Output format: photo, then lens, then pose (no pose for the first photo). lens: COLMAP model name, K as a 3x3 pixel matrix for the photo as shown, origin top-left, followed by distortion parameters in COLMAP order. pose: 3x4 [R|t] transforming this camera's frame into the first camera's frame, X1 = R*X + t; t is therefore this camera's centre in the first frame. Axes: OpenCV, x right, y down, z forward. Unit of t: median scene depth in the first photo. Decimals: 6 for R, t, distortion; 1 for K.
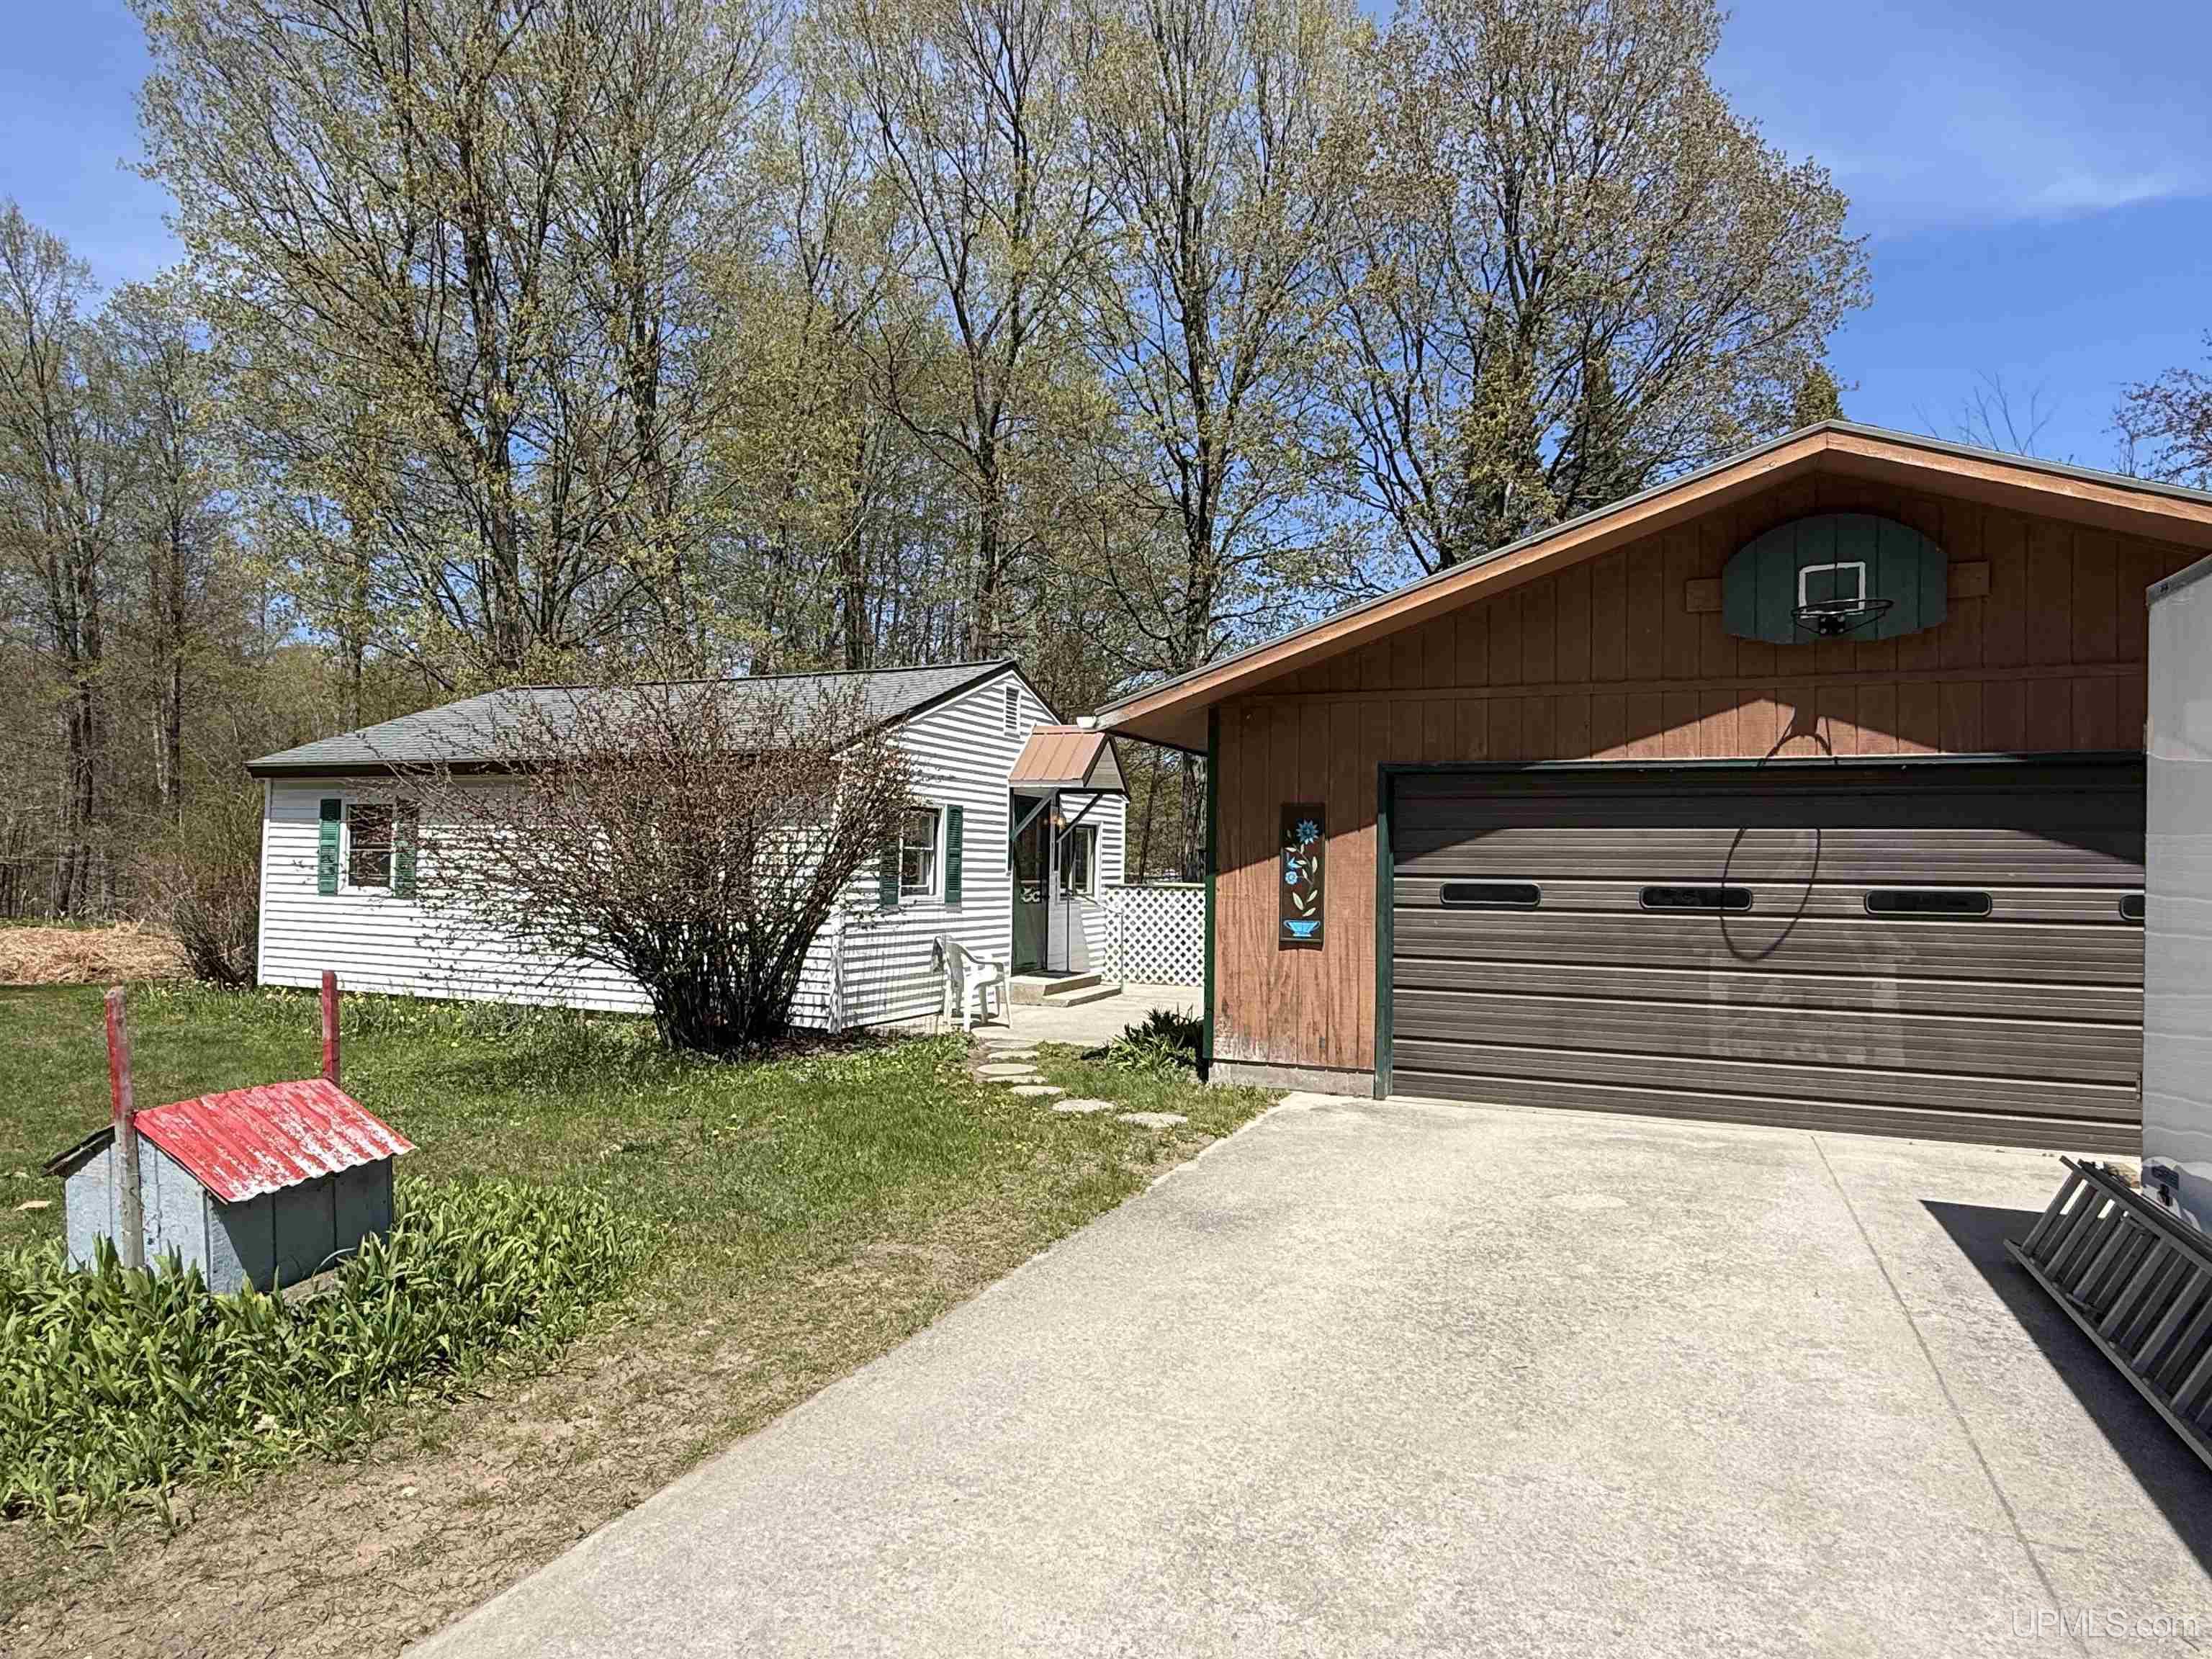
lens RADIAL K [[1307.7, 0, 1106.1], [0, 1307.7, 826.5], [0, 0, 1]] dist [-0.006535, 0.000246]
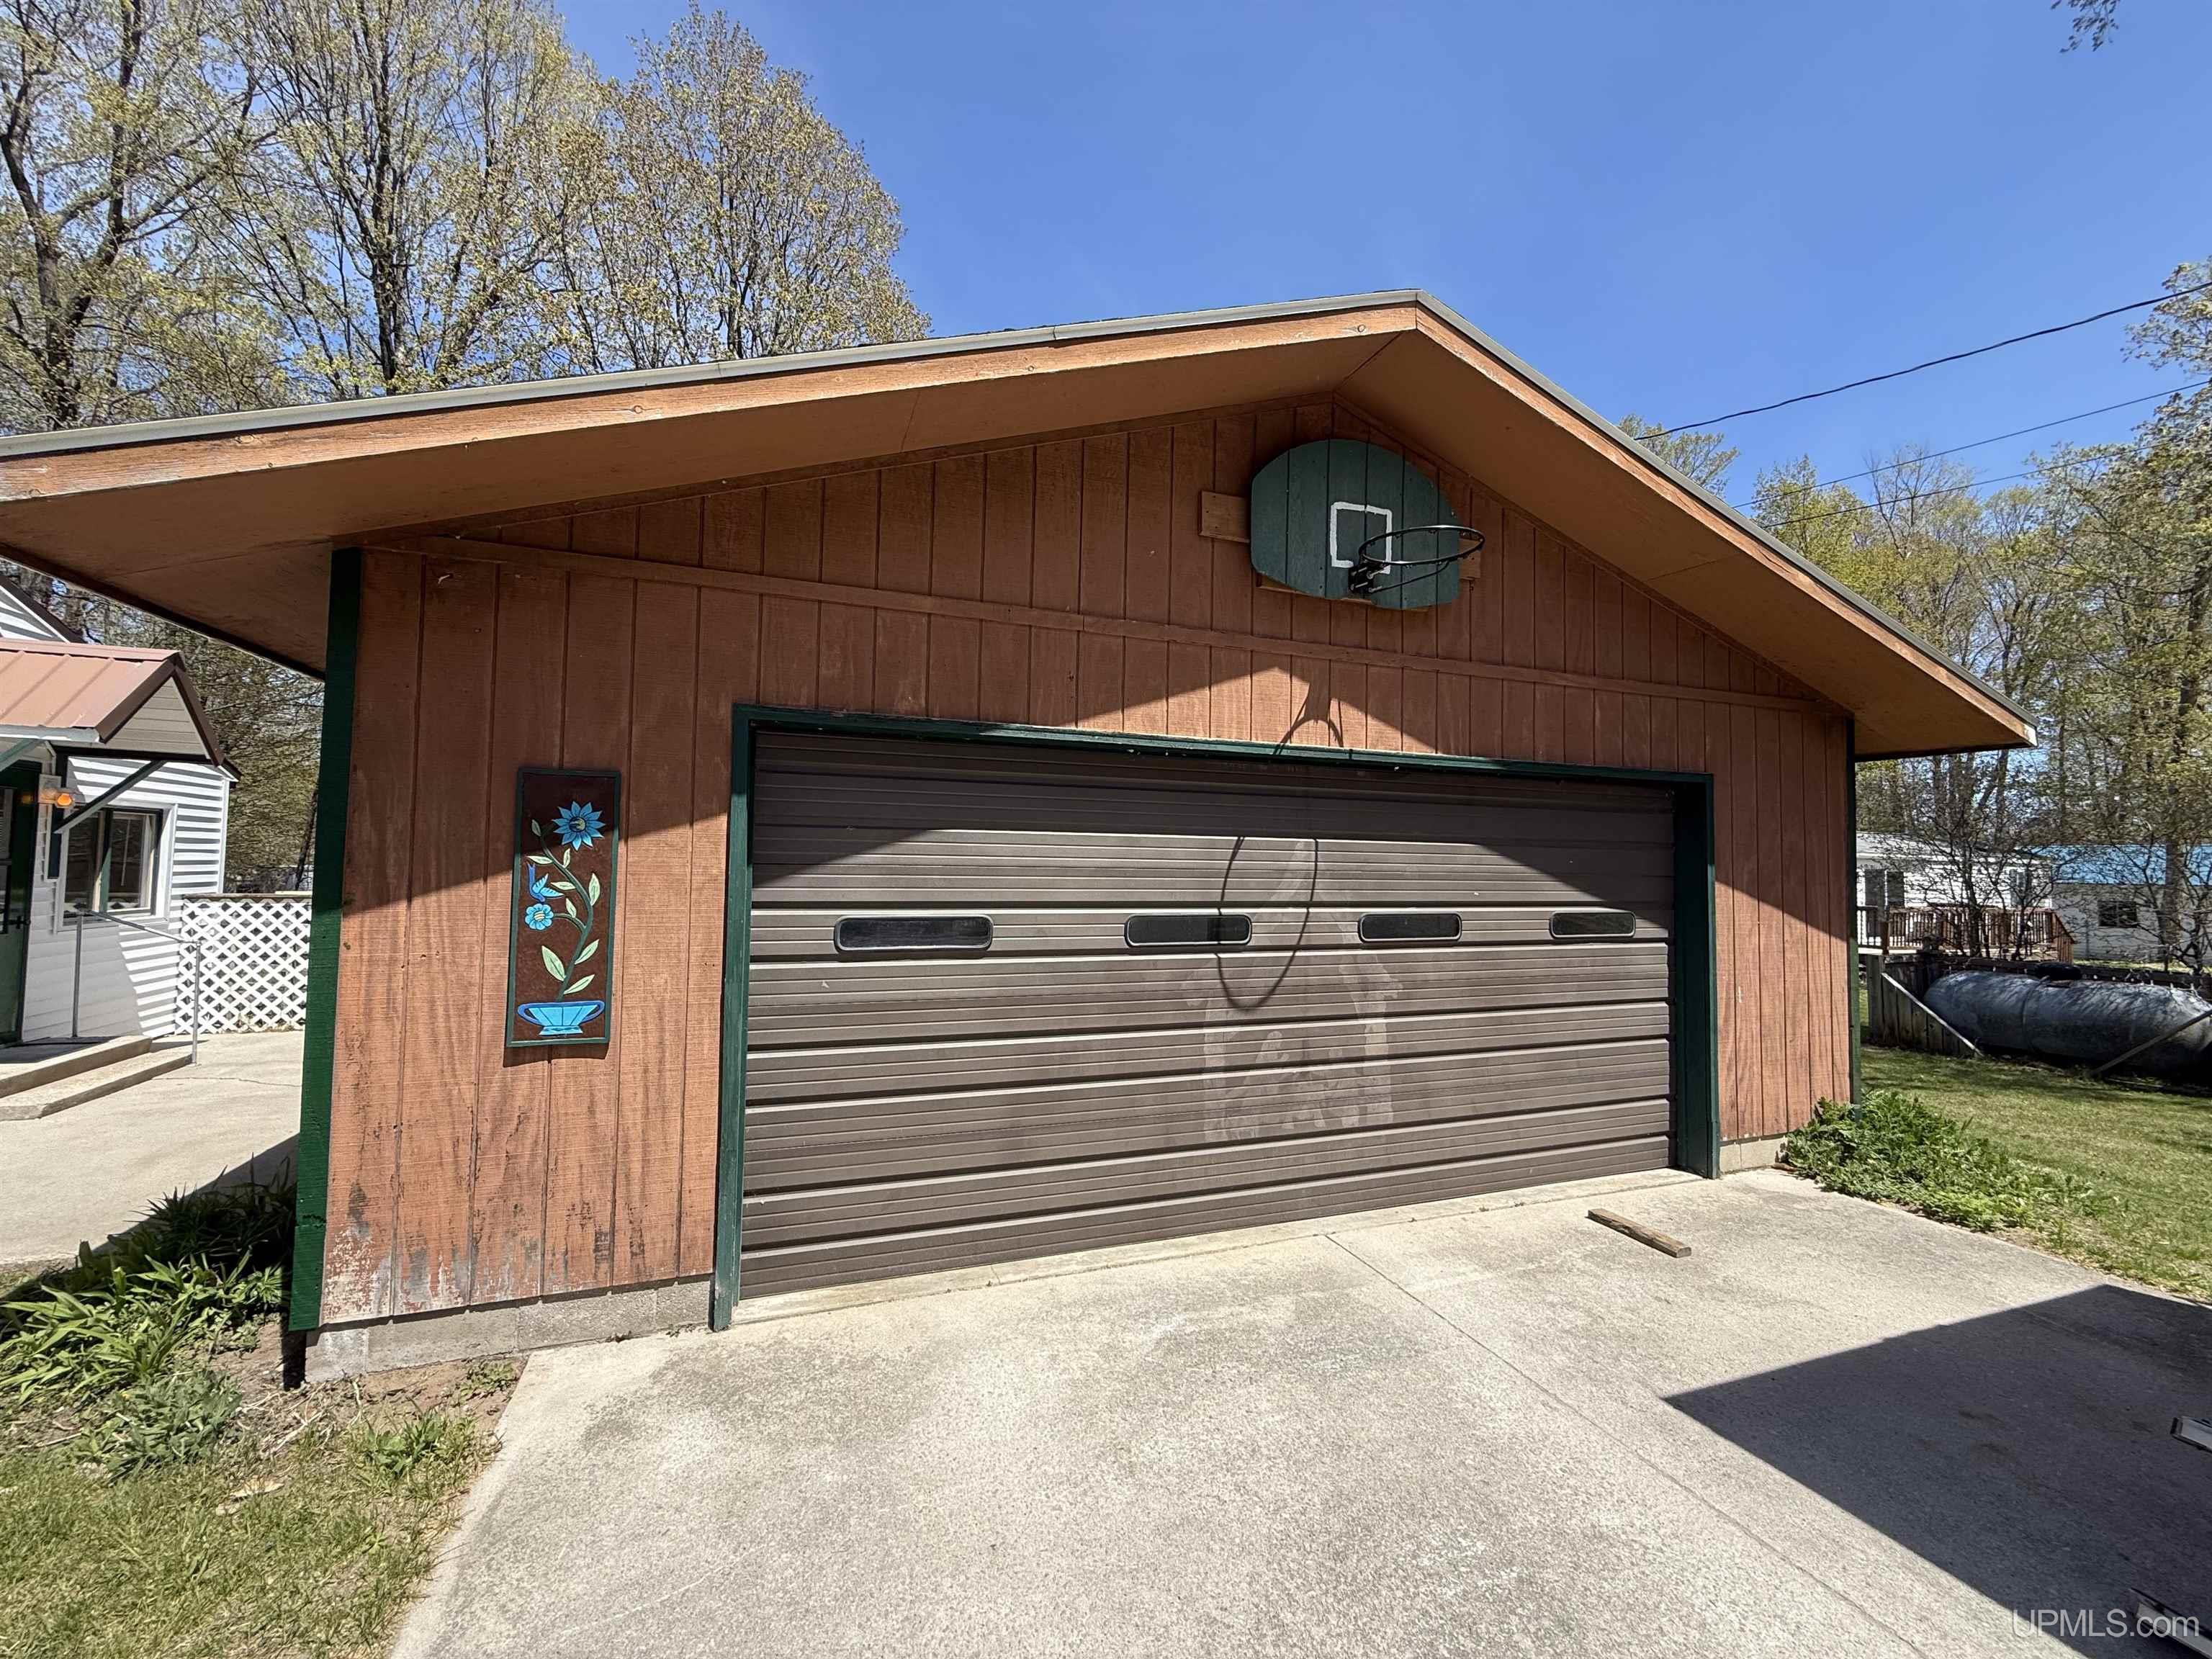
lens RADIAL K [[877.9, 0, 1094.8], [0, 877.9, 829.2], [0, 0, 1]] dist [-0.002313, 0.000559]
pose [[0.732035, 0.026281, 0.680760, 0.069284], [-0.024950, 0.999620, -0.011761, 0.004958], [-0.680810, -0.008375, 0.732412, 0.616713]]
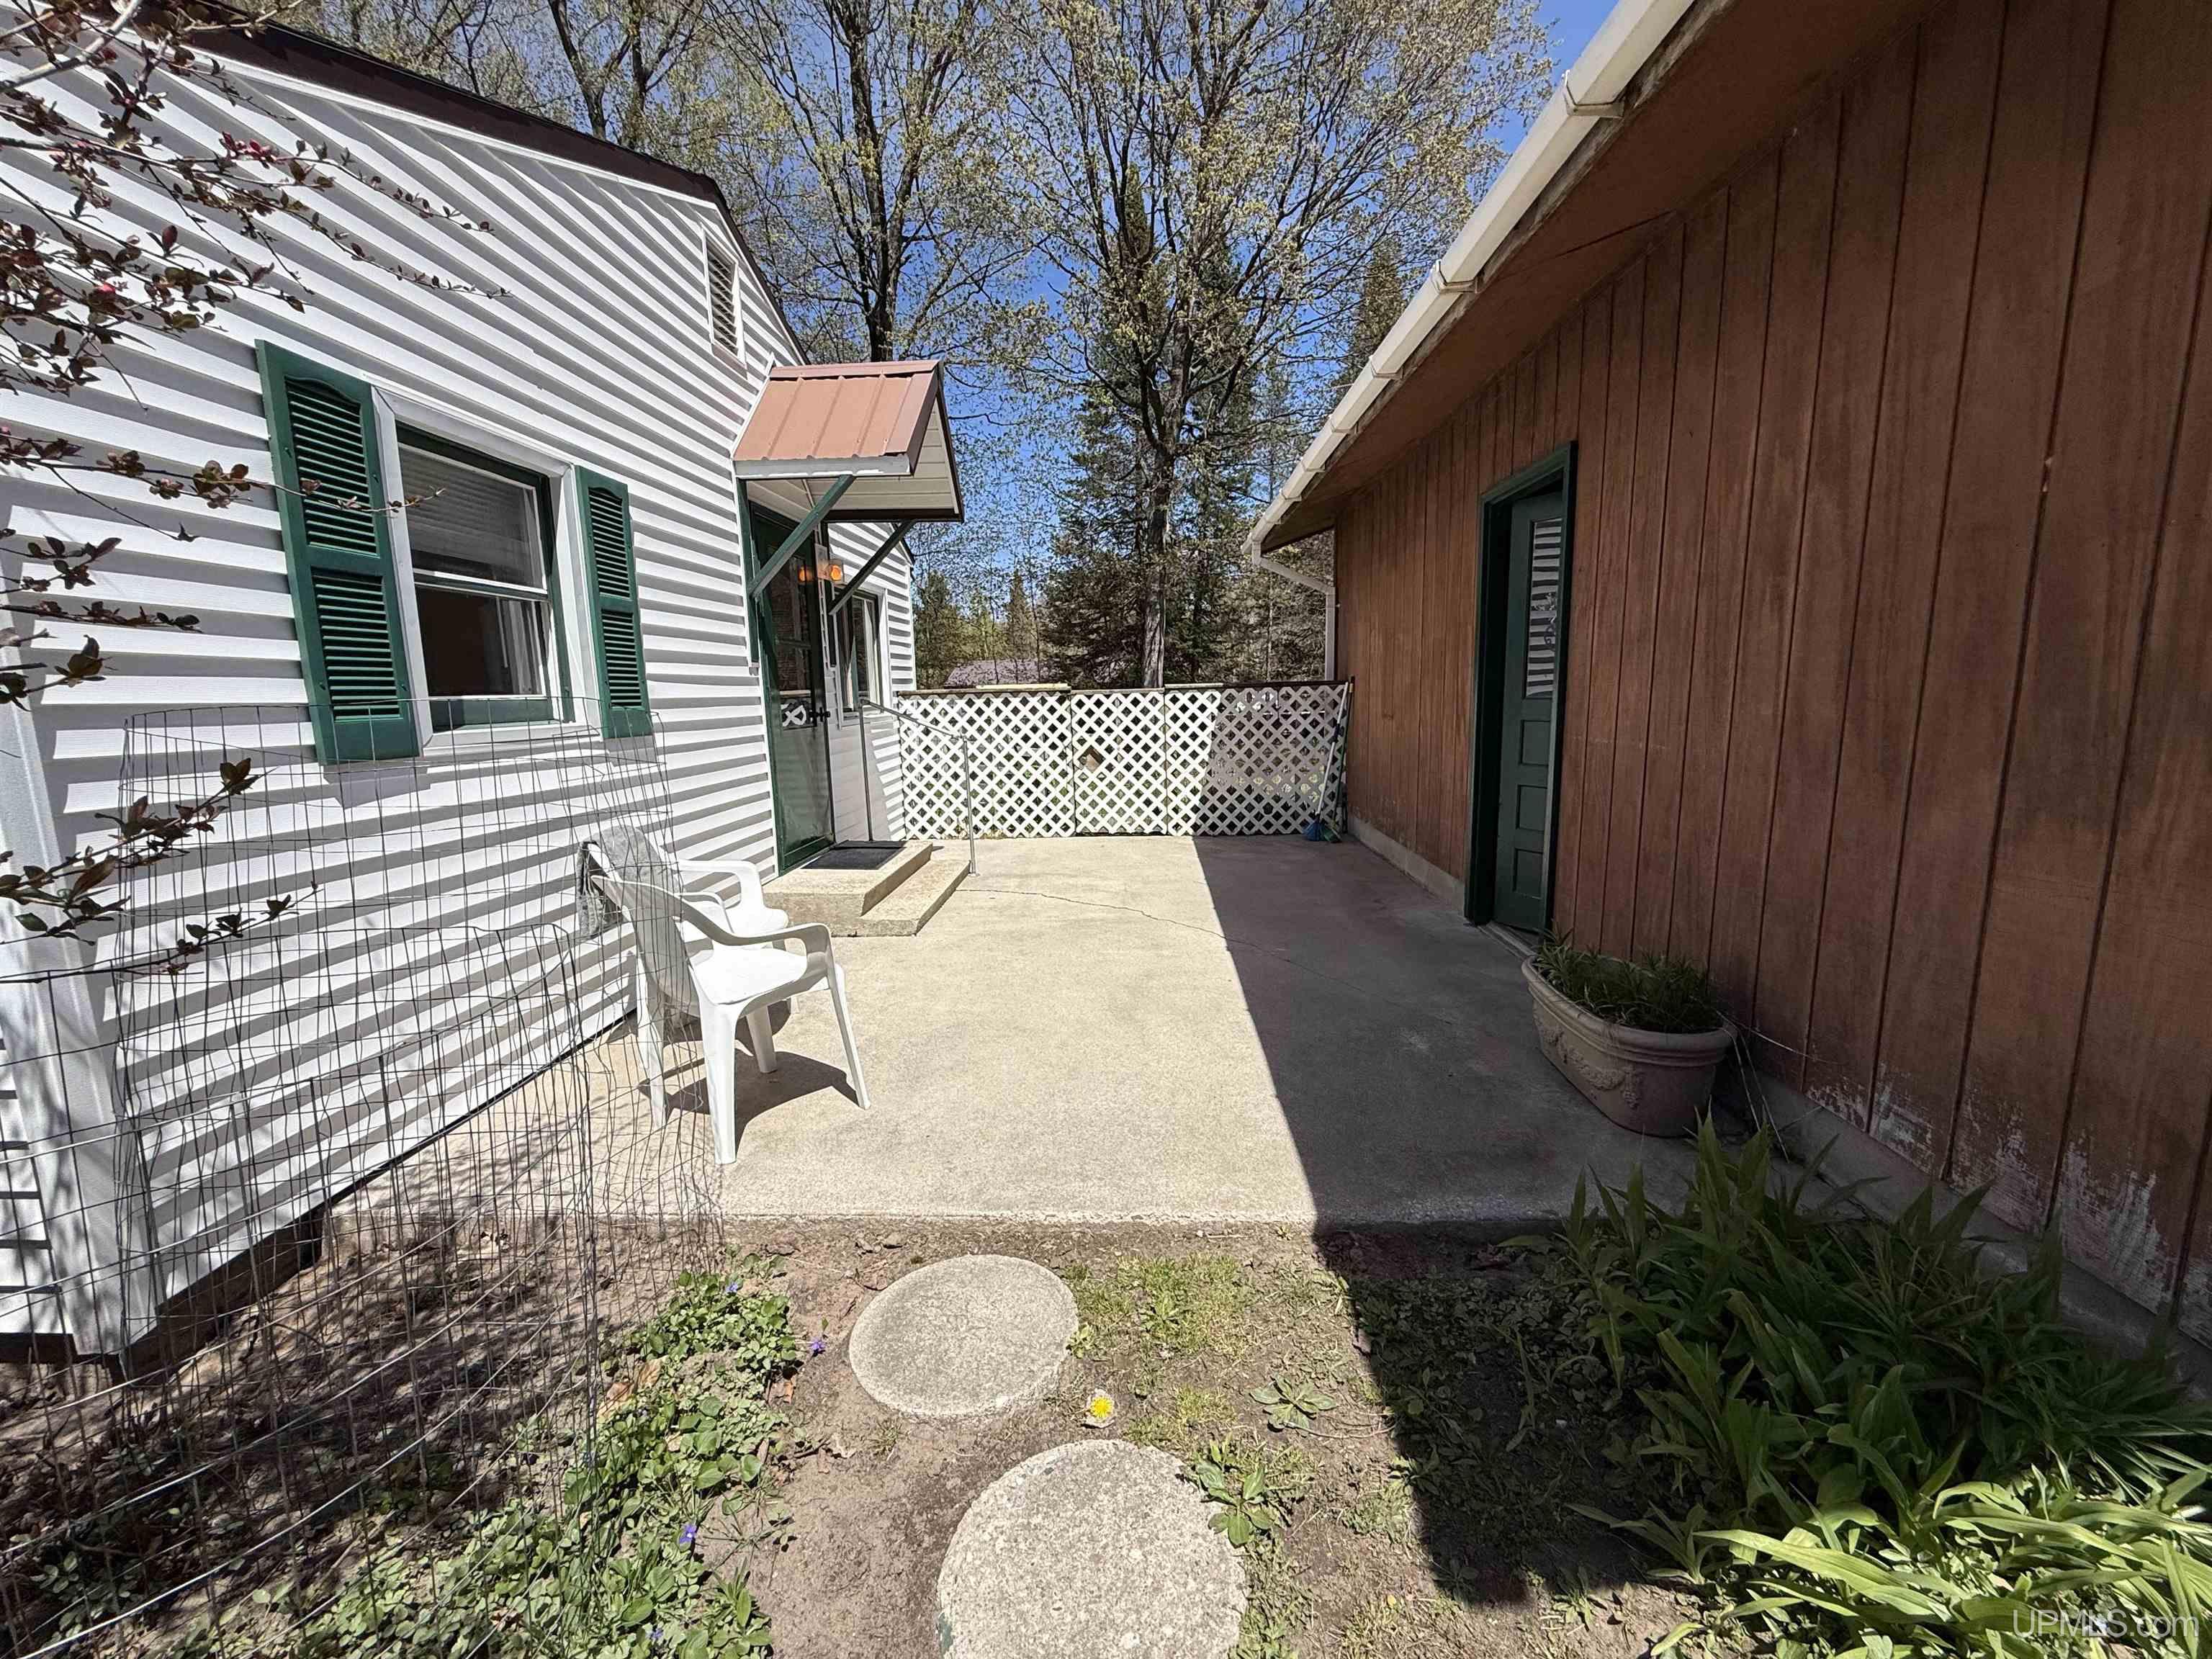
lens RADIAL K [[877.9, 0, 1102.0], [0, 877.9, 827.6], [0, 0, 1]] dist [-0.002313, 0.000559]
pose [[0.934174, -0.092964, 0.344495, -0.114828], [0.027436, 0.981320, 0.190418, 0.056847], [-0.355762, -0.168432, 0.919274, 1.040288]]
